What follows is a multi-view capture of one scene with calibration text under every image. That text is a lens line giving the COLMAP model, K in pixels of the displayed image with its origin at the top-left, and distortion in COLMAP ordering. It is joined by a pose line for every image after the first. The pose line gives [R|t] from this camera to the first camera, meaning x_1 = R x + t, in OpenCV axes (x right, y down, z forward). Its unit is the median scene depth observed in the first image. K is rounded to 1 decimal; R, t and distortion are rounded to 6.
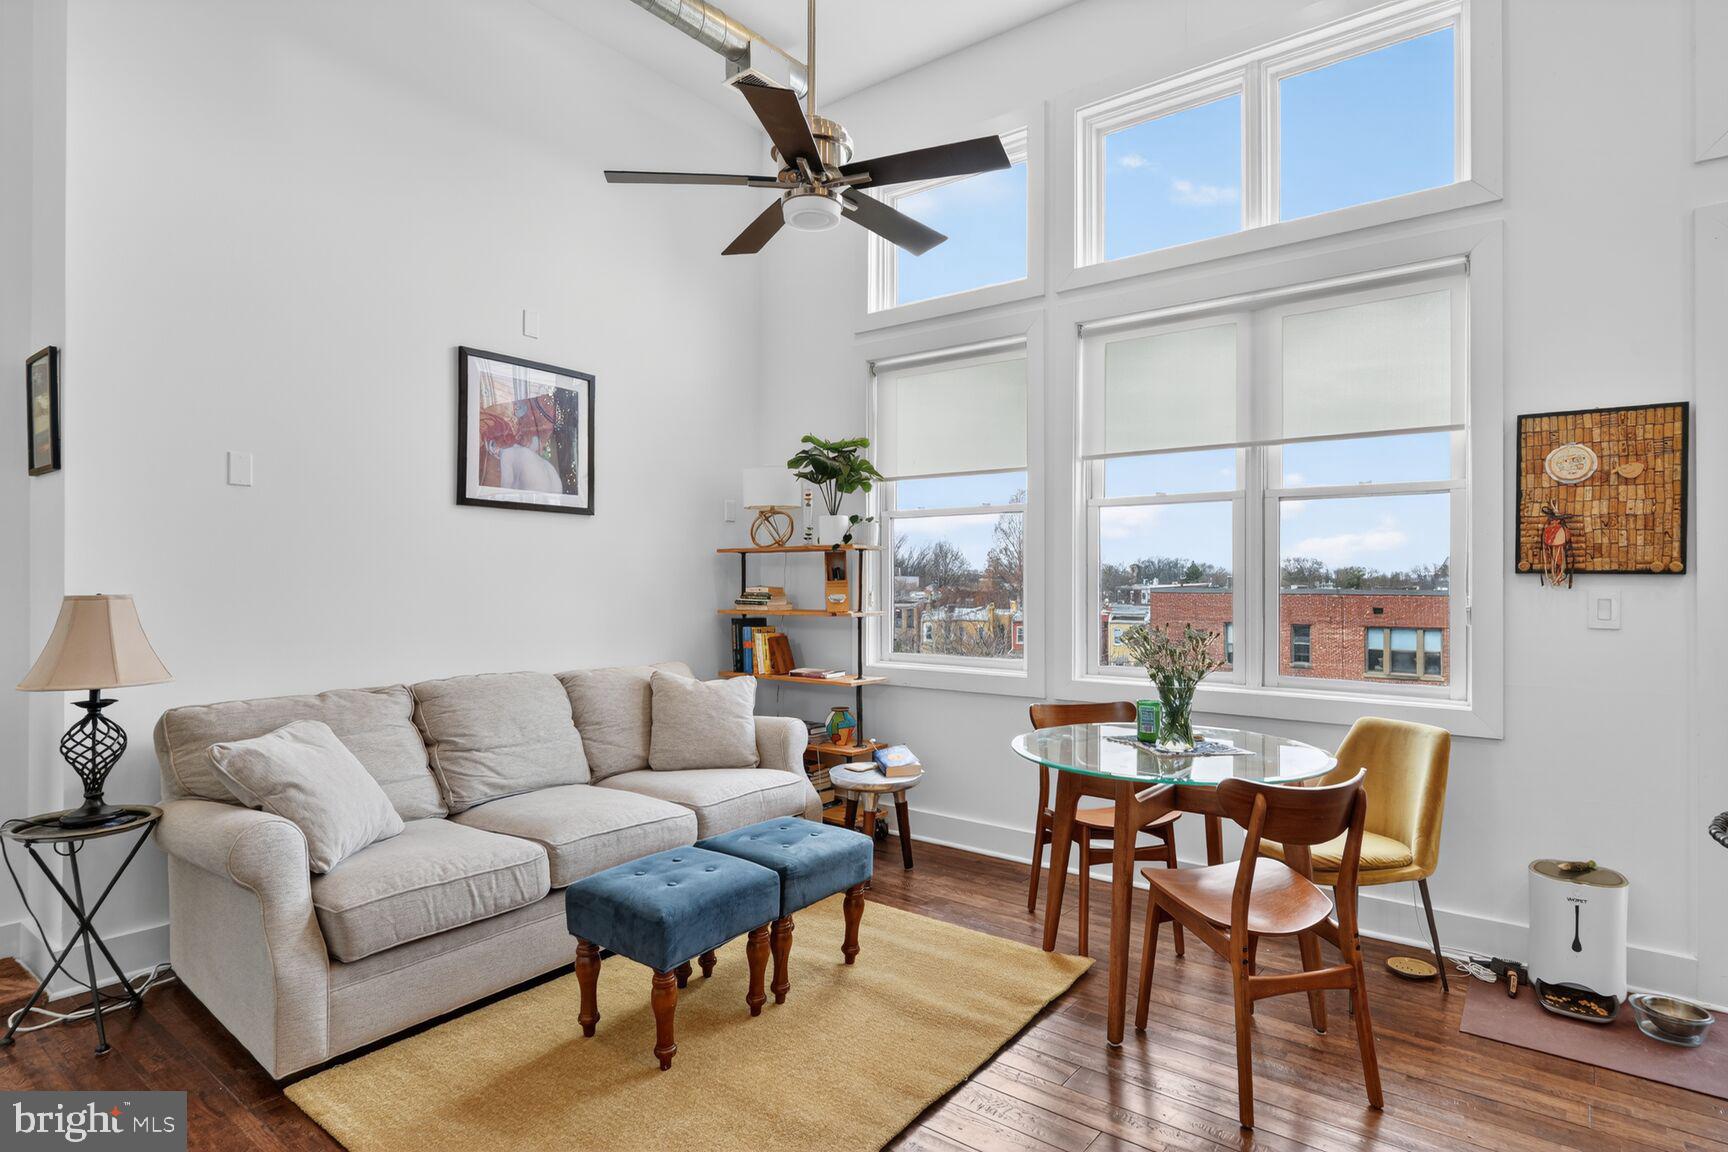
lens RADIAL K [[920.2, 0, 869.6], [0, 920.2, 573.7], [0, 0, 1]] dist [0.001897, -0.000541]
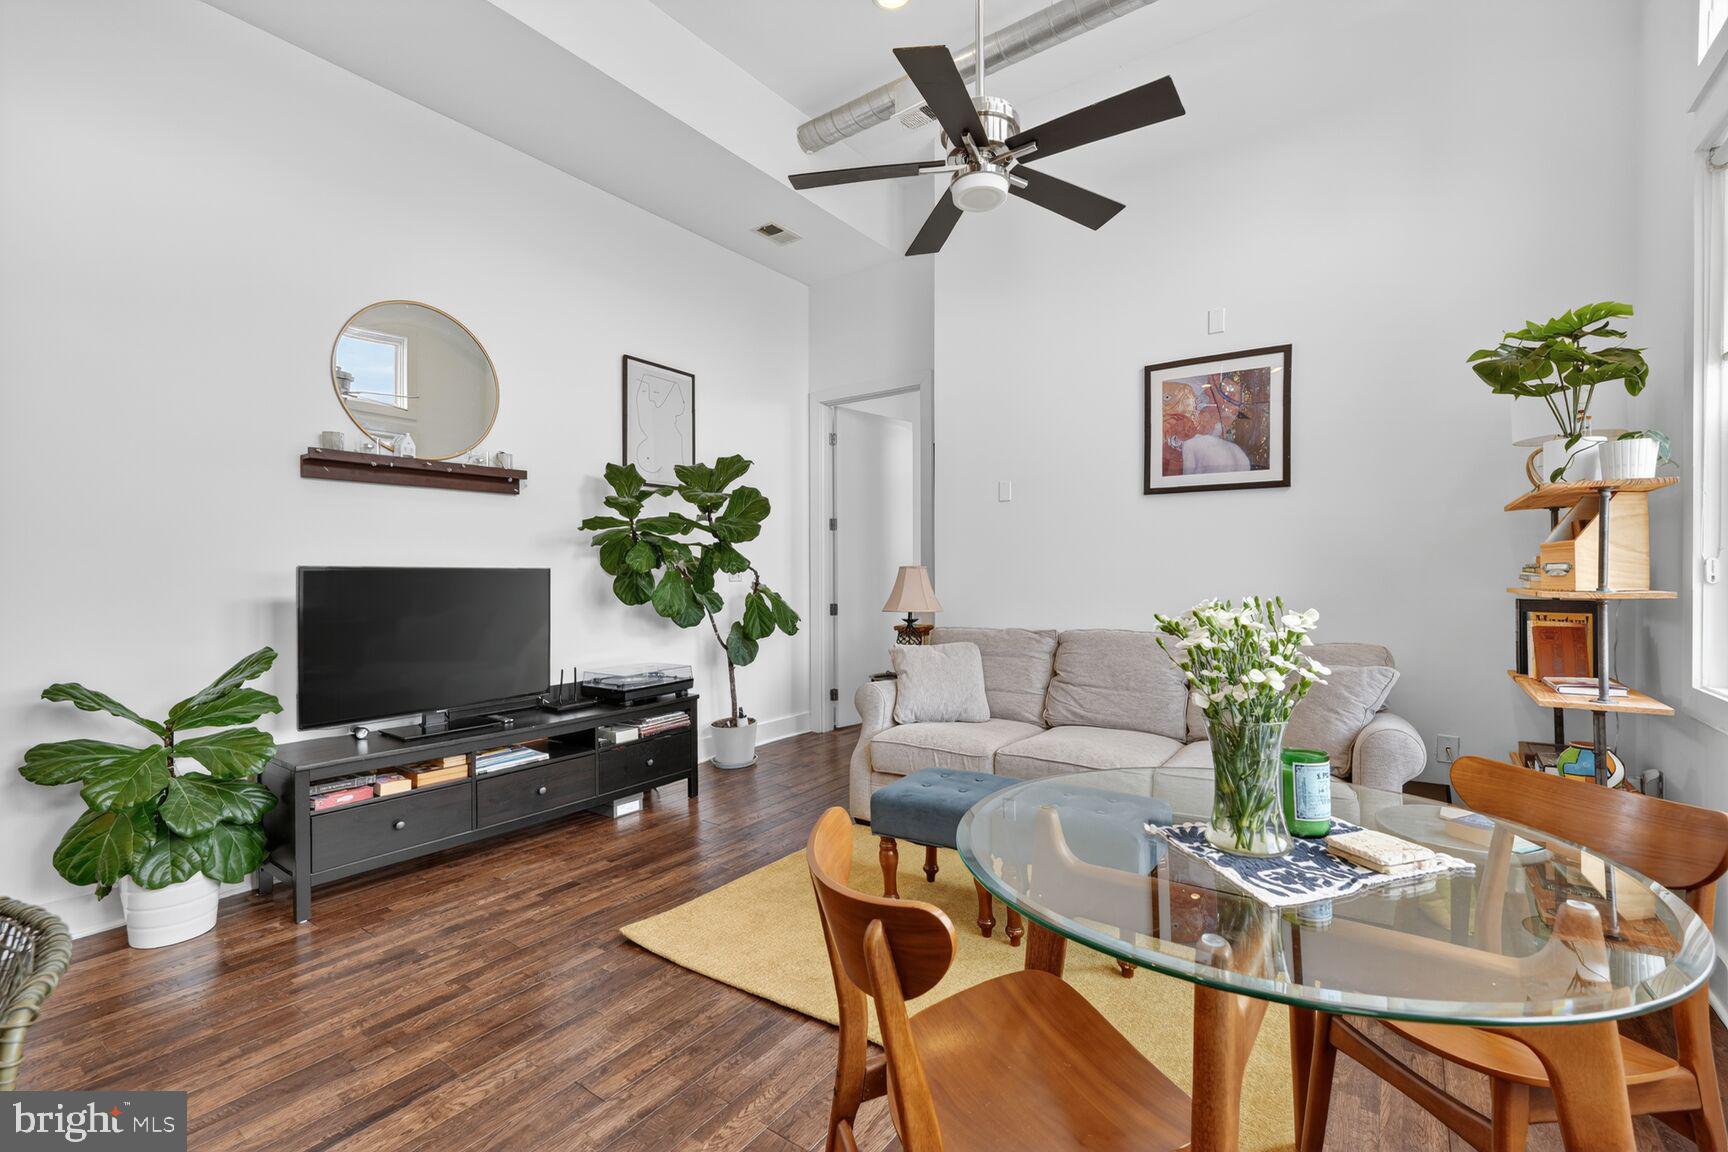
lens RADIAL K [[761.6, 0, 861.2], [0, 761.6, 581.1], [0, 0, 1]] dist [-0.000732, -0.000200]
pose [[0.032016, 0.002212, -0.999485, 0.668159], [0.008534, 0.999960, 0.002486, 0.041685], [0.999451, -0.008609, 0.031996, 0.692091]]
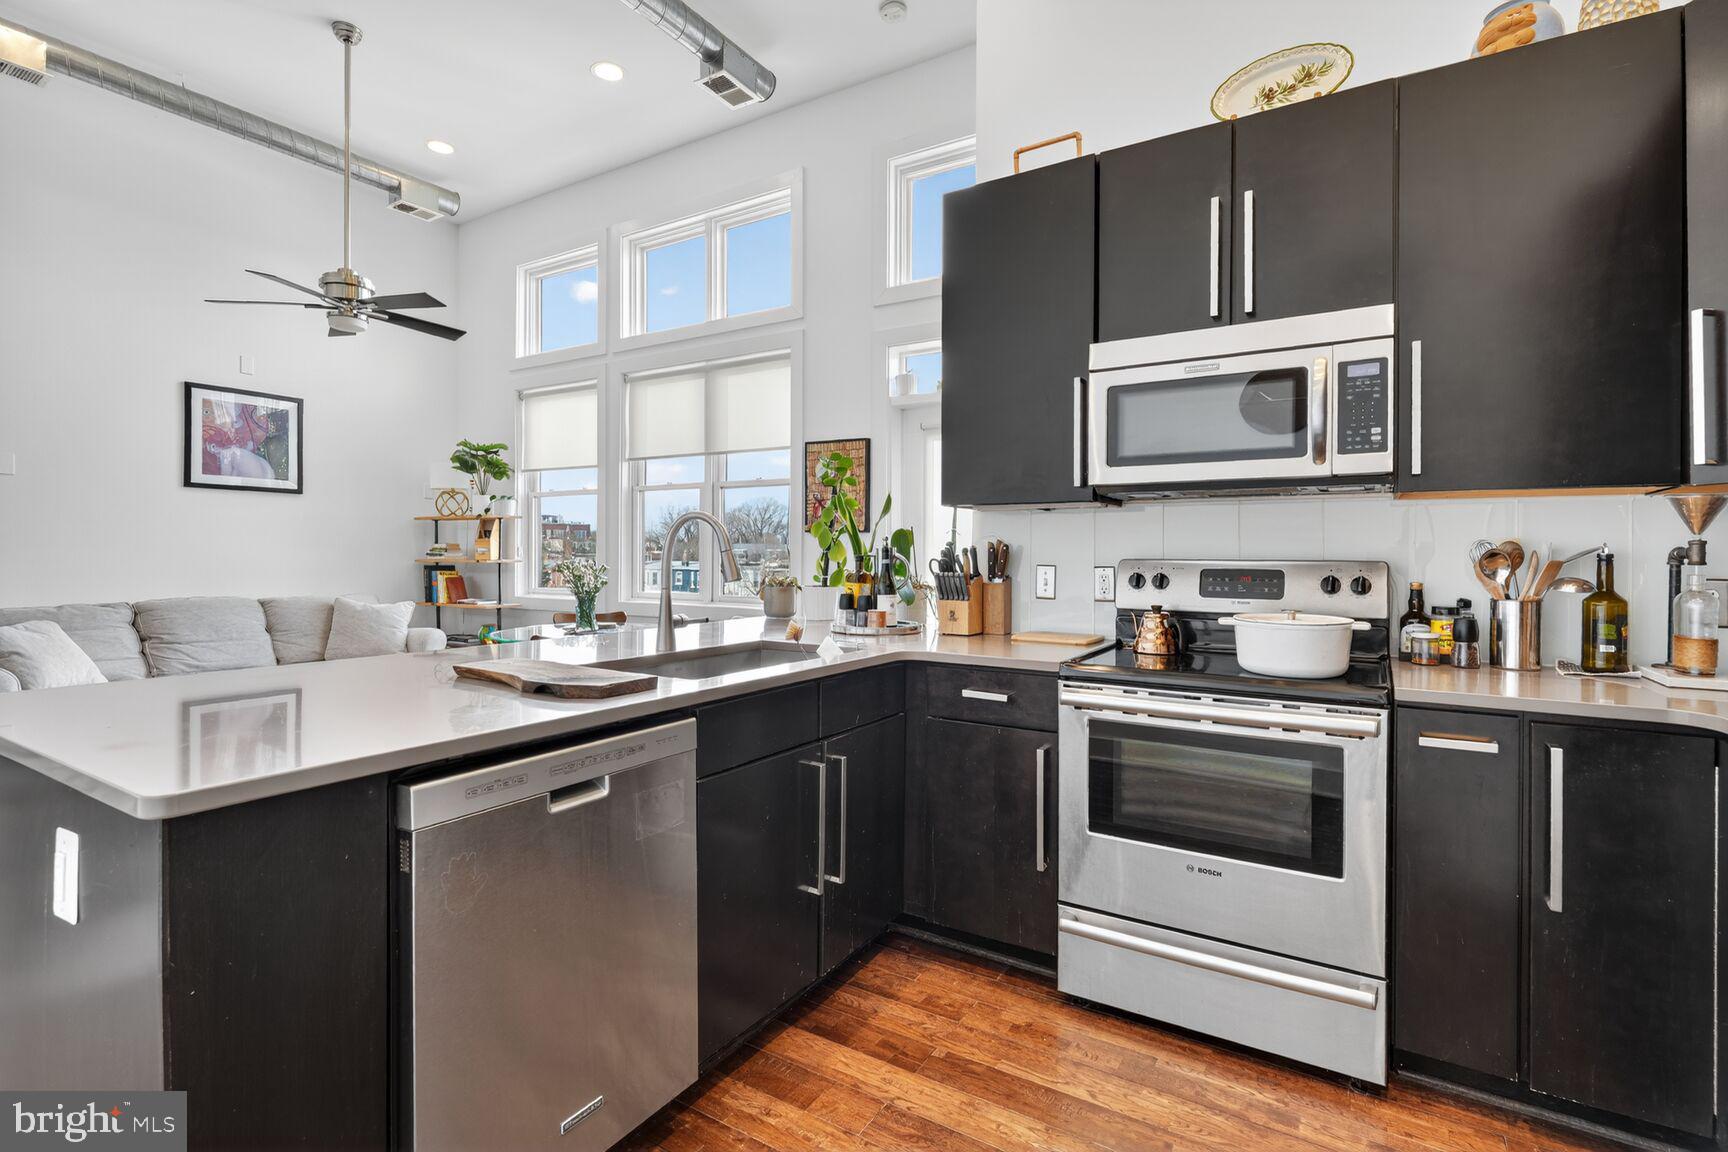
lens RADIAL K [[822.8, 0, 874.8], [0, 822.8, 551.5], [0, 0, 1]] dist [0.003731, 0.000494]
pose [[0.994687, -0.000556, 0.102947, 0.637741], [-0.000528, 0.999945, 0.010505, 0.019171], [-0.102947, -0.010504, 0.994631, -0.547458]]
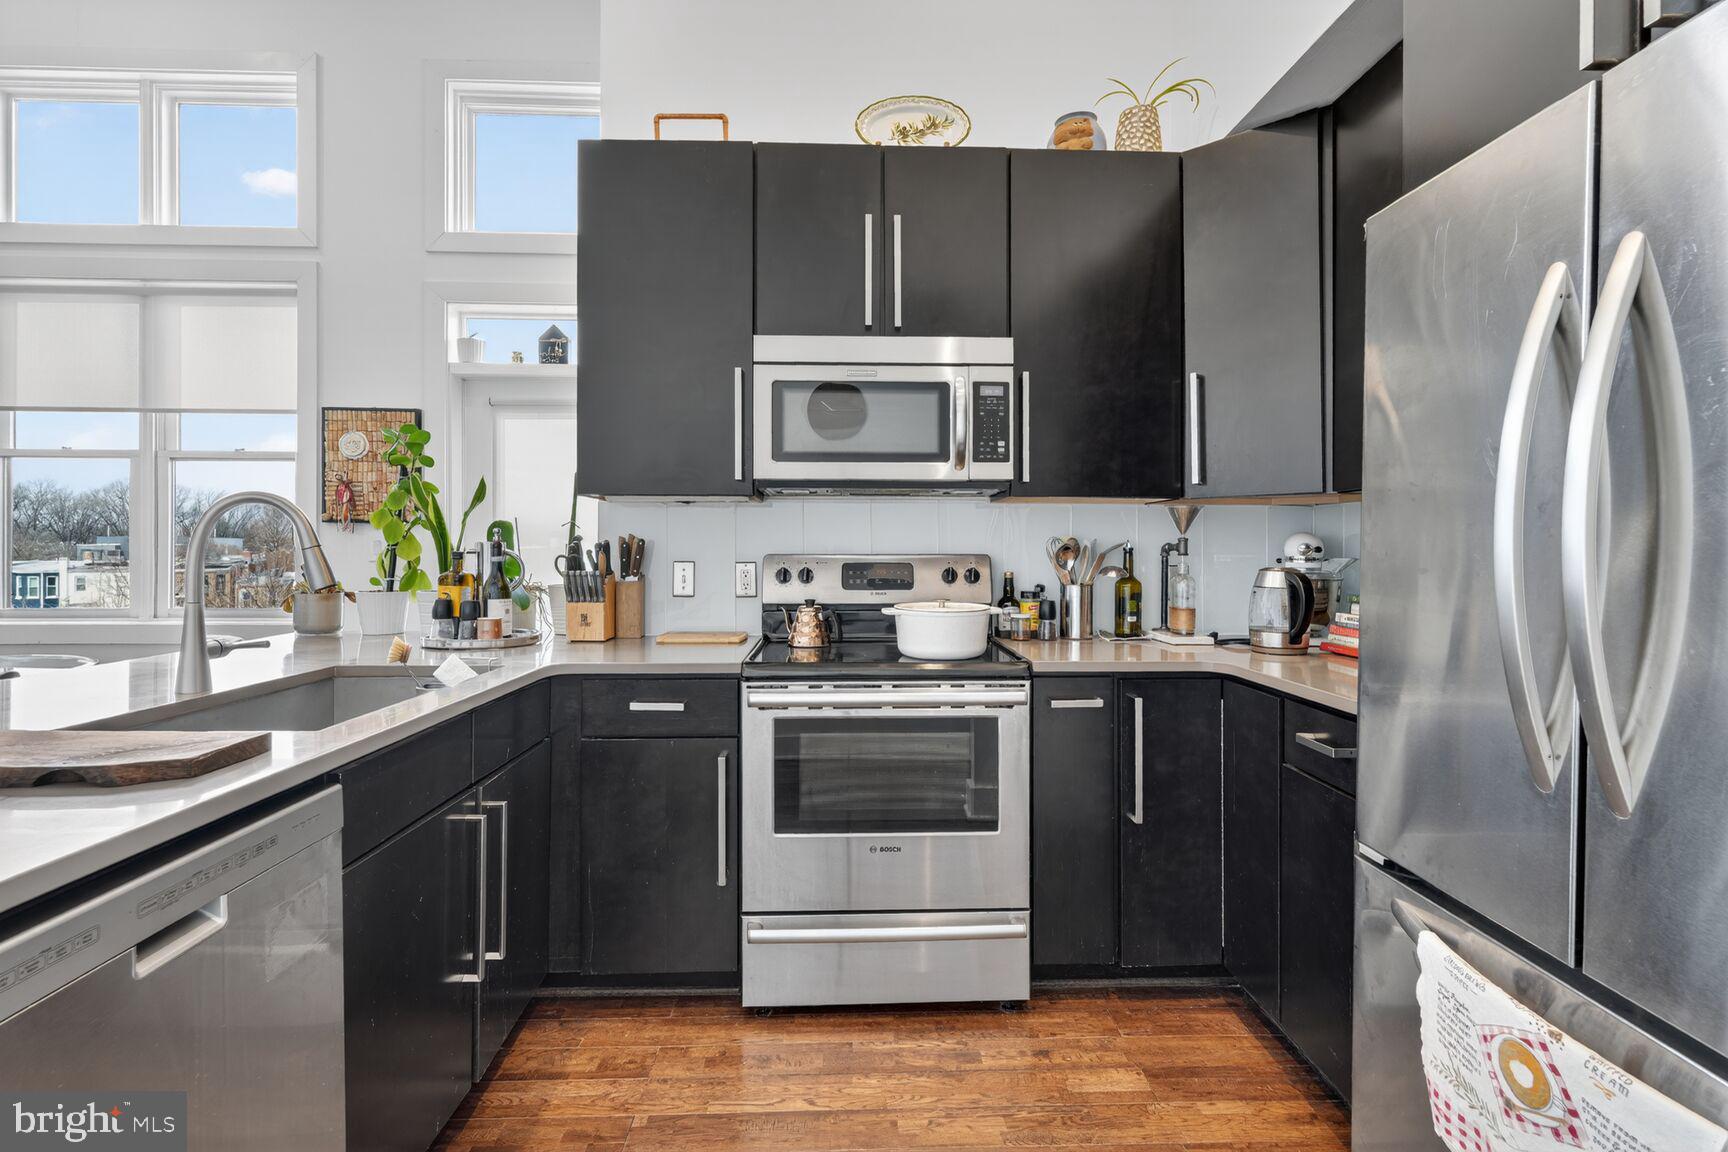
lens RADIAL K [[822.8, 0, 880.1], [0, 822.8, 543.4], [0, 0, 1]] dist [0.003731, 0.000494]
pose [[0.766186, -0.000251, 0.642618, 0.521025], [-0.004897, 0.999969, 0.006230, 0.018702], [-0.642600, -0.007920, 0.766161, -0.452828]]
